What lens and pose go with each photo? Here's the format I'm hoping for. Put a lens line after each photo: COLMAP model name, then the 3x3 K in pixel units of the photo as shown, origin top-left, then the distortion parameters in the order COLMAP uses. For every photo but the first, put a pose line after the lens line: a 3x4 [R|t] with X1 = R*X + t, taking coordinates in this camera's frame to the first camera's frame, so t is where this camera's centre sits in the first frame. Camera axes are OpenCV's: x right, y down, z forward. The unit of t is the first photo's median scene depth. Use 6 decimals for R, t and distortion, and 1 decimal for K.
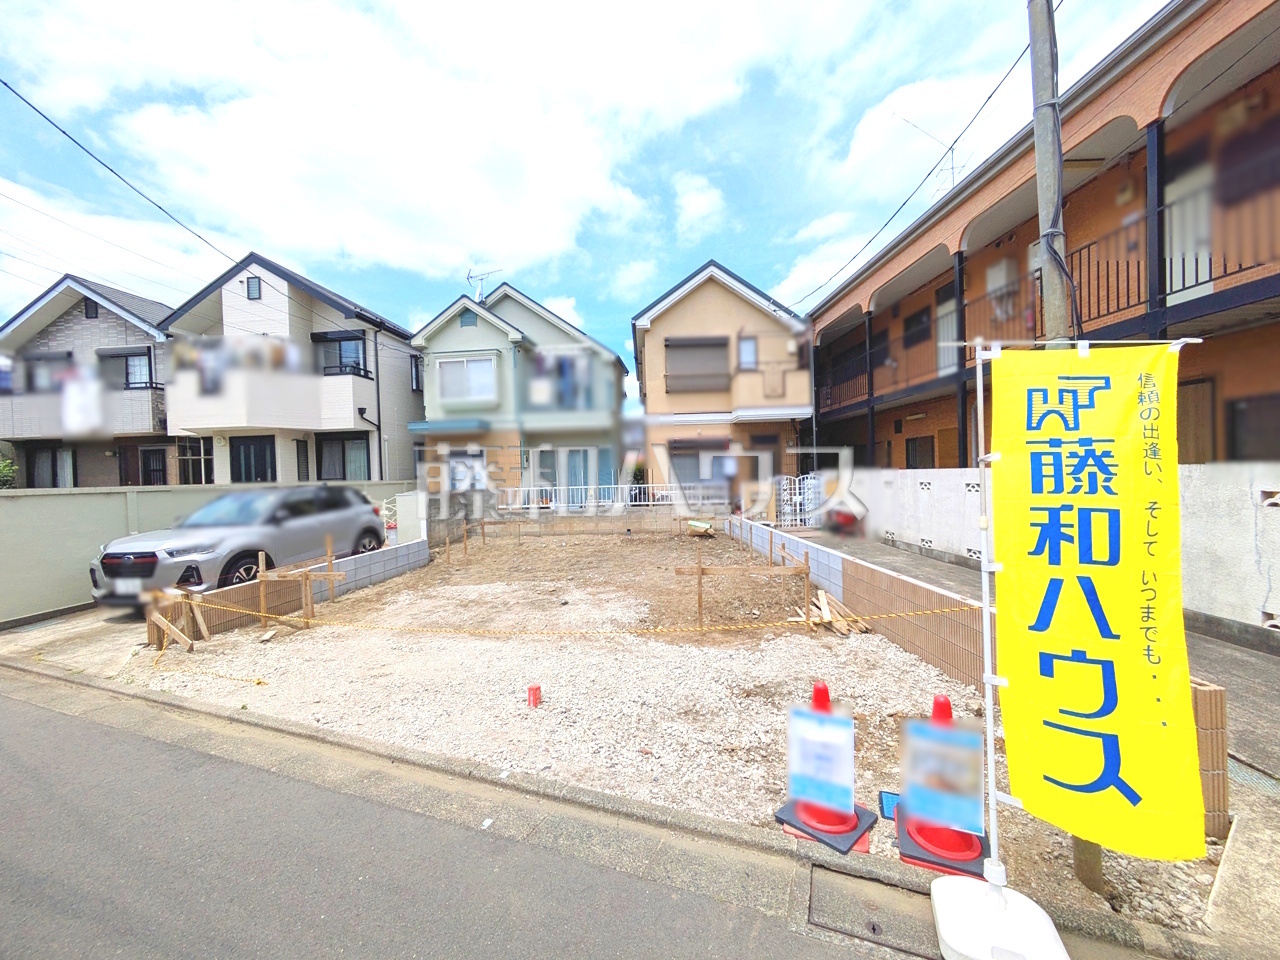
lens RADIAL K [[508.6, 0, 642.2], [0, 508.6, 478.1], [0, 0, 1]] dist [-0.000270, 0.000249]
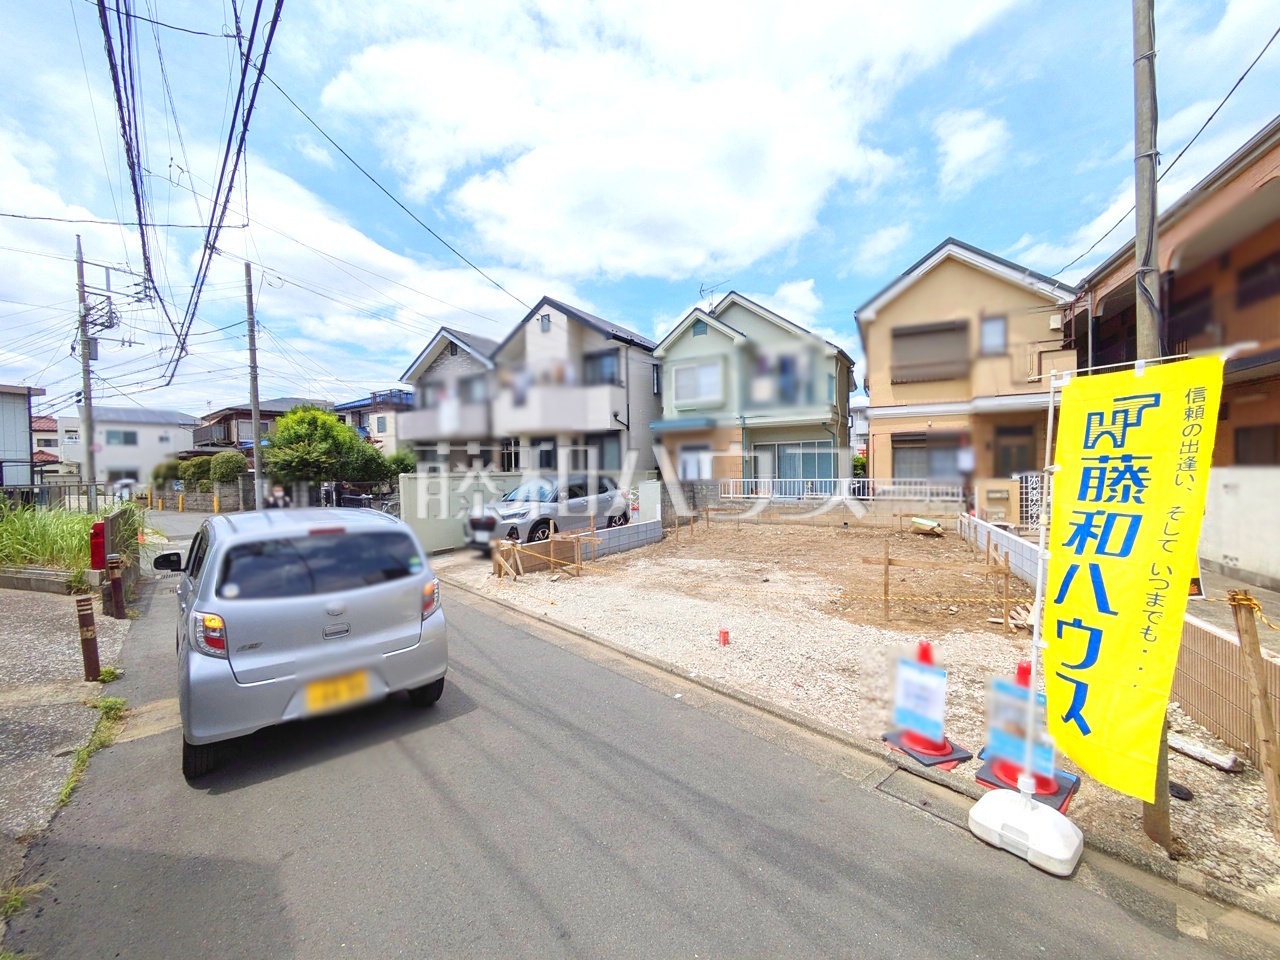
lens RADIAL K [[510.5, 0, 640.7], [0, 510.5, 478.7], [0, 0, 1]] dist [0.000545, 0.000368]
pose [[0.897620, 0.023462, -0.440144, 0.055801], [-0.014756, 0.999622, 0.023192, -0.004583], [0.440522, -0.014323, 0.897627, -0.093798]]
